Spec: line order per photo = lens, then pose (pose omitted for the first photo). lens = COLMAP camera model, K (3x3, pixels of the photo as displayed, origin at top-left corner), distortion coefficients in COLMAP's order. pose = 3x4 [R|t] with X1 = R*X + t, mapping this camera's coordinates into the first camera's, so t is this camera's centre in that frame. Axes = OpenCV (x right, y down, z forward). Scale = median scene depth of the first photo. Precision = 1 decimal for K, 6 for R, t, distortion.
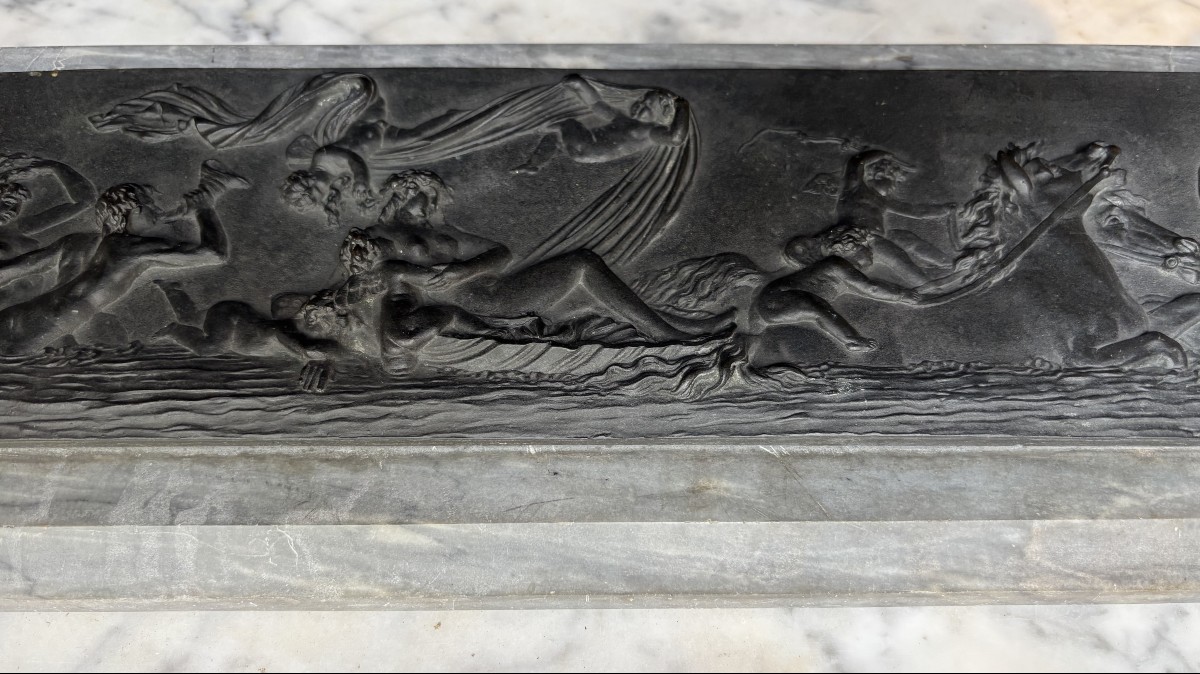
lens RADIAL K [[1035.9, 0, 600.0], [0, 1035.9, 337.0], [0, 0, 1]] dist [-0.031474, 0.007243]
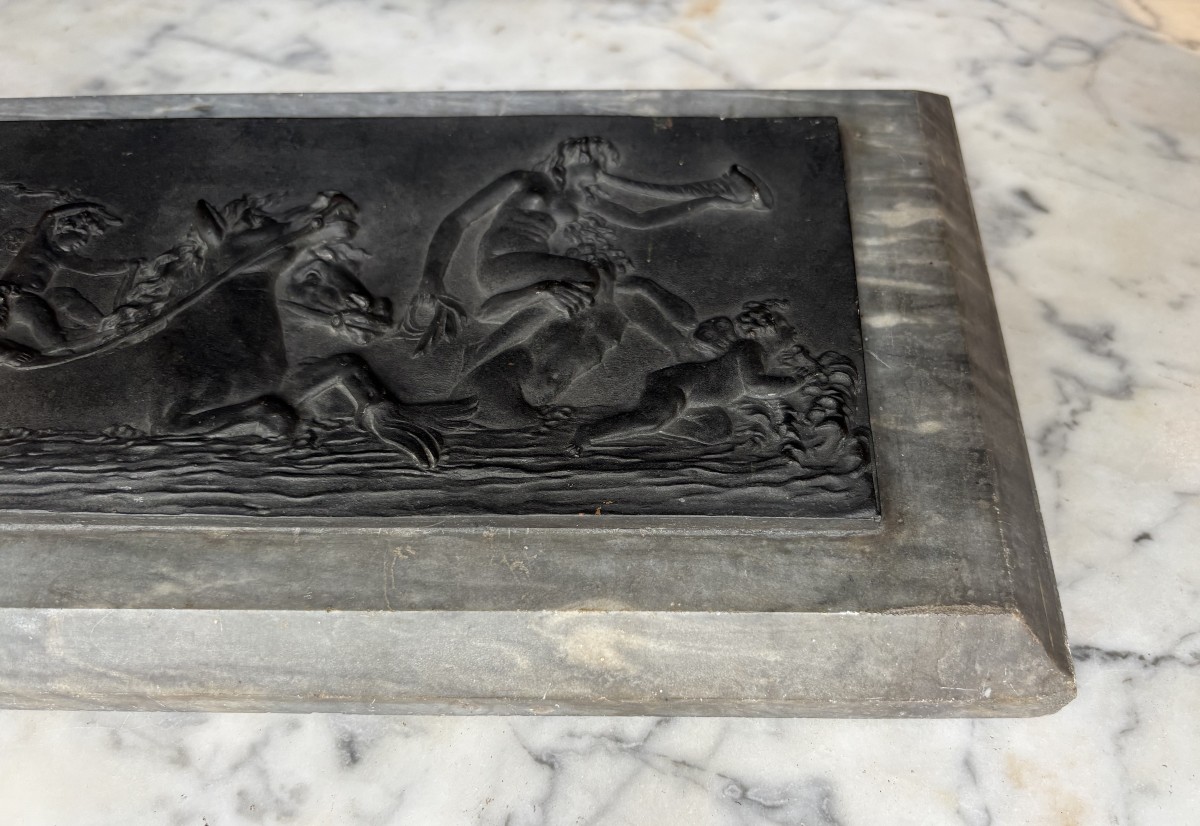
lens RADIAL K [[1094.3, 0, 600.0], [0, 1094.3, 413.0], [0, 0, 1]] dist [-0.011830, -0.013531]
pose [[0.999595, 0.002399, -0.028345, 0.885296], [-0.003812, 0.998747, -0.049900, 0.056560], [0.028189, 0.049987, 0.998352, 0.090179]]
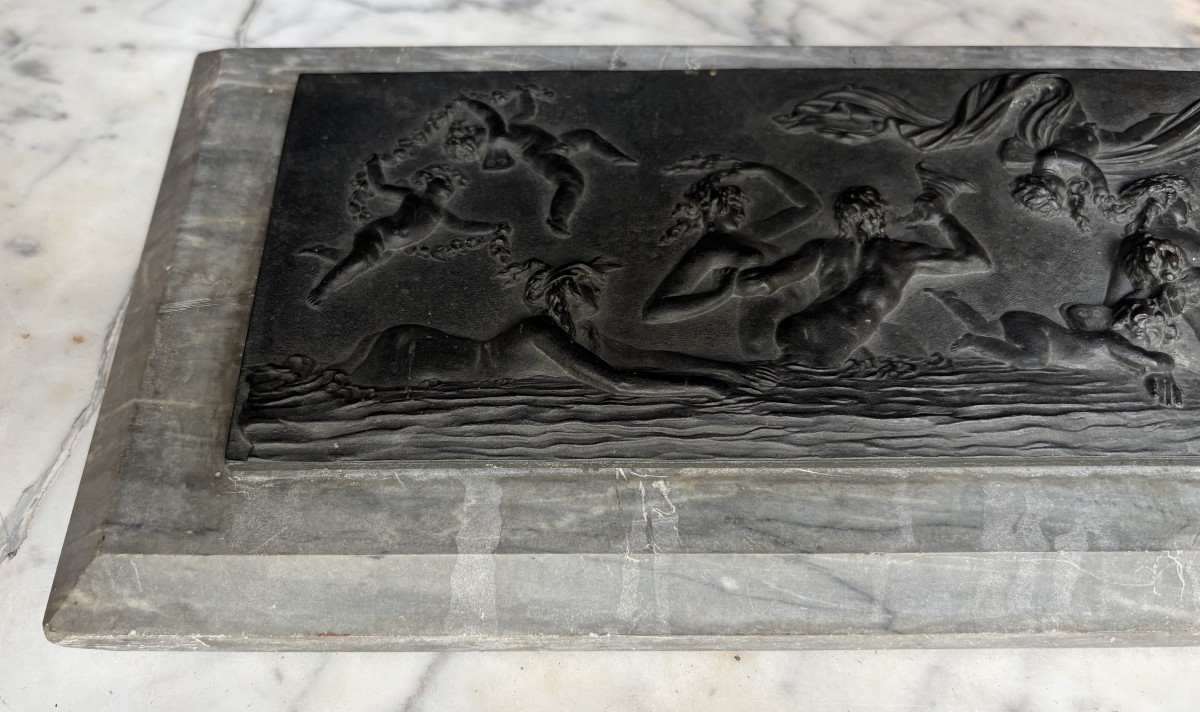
lens RADIAL K [[1076.9, 0, 552.5], [0, 1076.9, 350.4], [0, 0, 1]] dist [0.015493, -0.082476]
pose [[0.999928, 0.003079, -0.011558, -0.788393], [-0.003481, 0.999383, -0.034940, 0.036533], [0.011444, 0.034978, 0.999323, 0.033159]]
